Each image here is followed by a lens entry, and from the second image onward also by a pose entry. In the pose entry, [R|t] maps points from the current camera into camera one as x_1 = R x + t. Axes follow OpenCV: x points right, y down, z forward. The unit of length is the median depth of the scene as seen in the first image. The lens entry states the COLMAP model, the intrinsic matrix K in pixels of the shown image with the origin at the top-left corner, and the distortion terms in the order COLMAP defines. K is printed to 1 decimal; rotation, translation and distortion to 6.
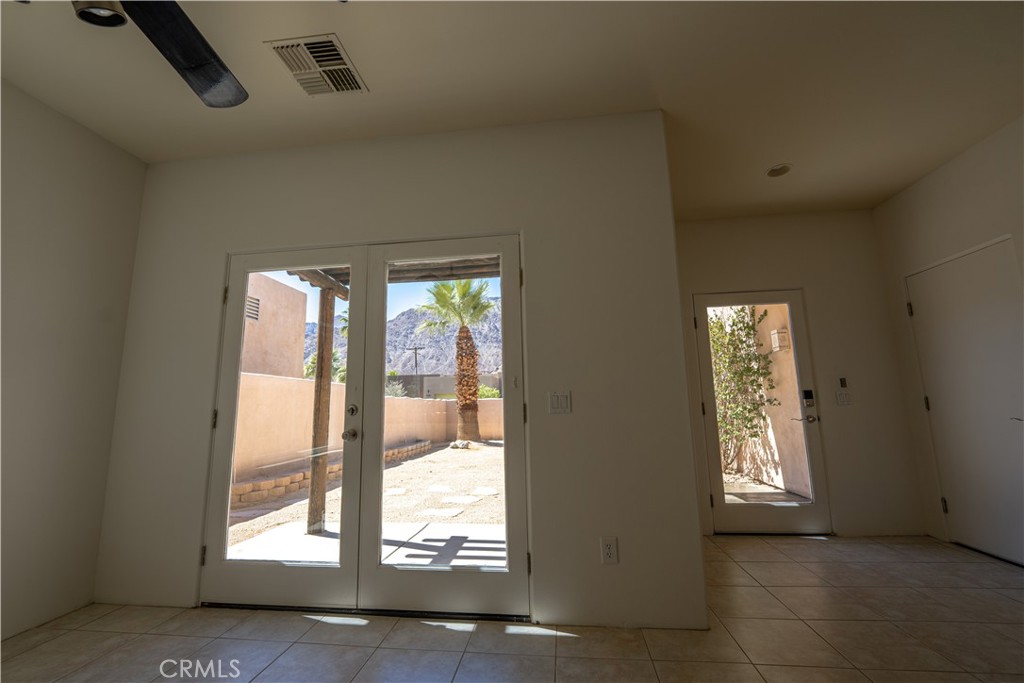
lens RADIAL K [[456.2, 0, 514.1], [0, 456.2, 345.3], [0, 0, 1]] dist [-0.003024, -0.000538]
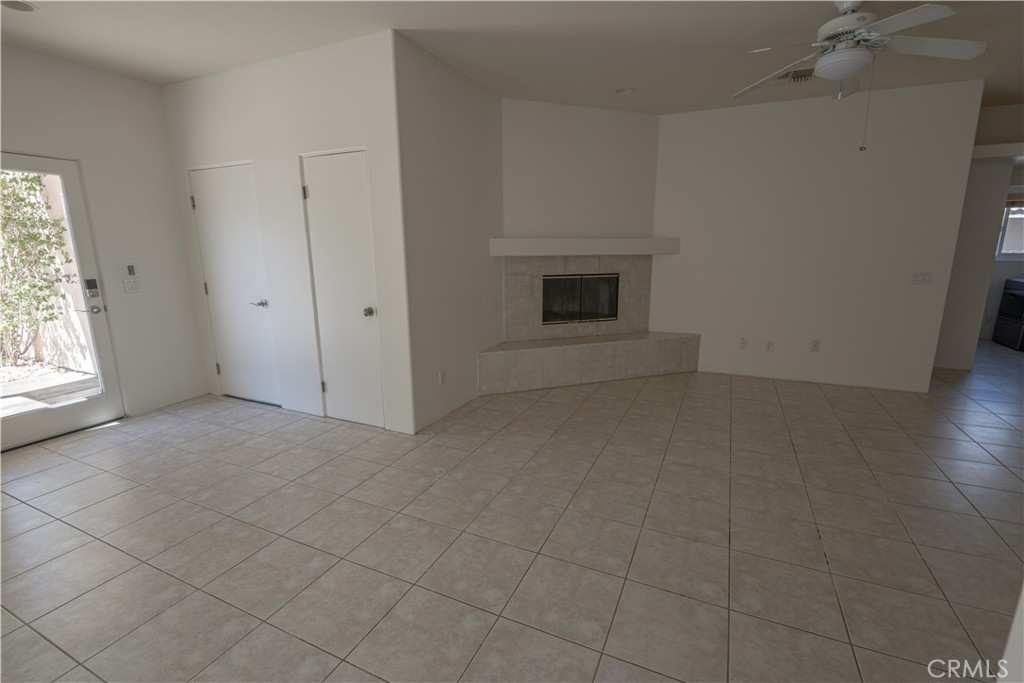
lens RADIAL K [[456.2, 0, 514.1], [0, 456.2, 345.3], [0, 0, 1]] dist [-0.003024, -0.000538]
pose [[0.314382, -0.176082, 0.932823, 0.014236], [-0.108176, 0.969601, 0.219482, -0.062239], [-0.943113, -0.169910, 0.285777, -0.106696]]
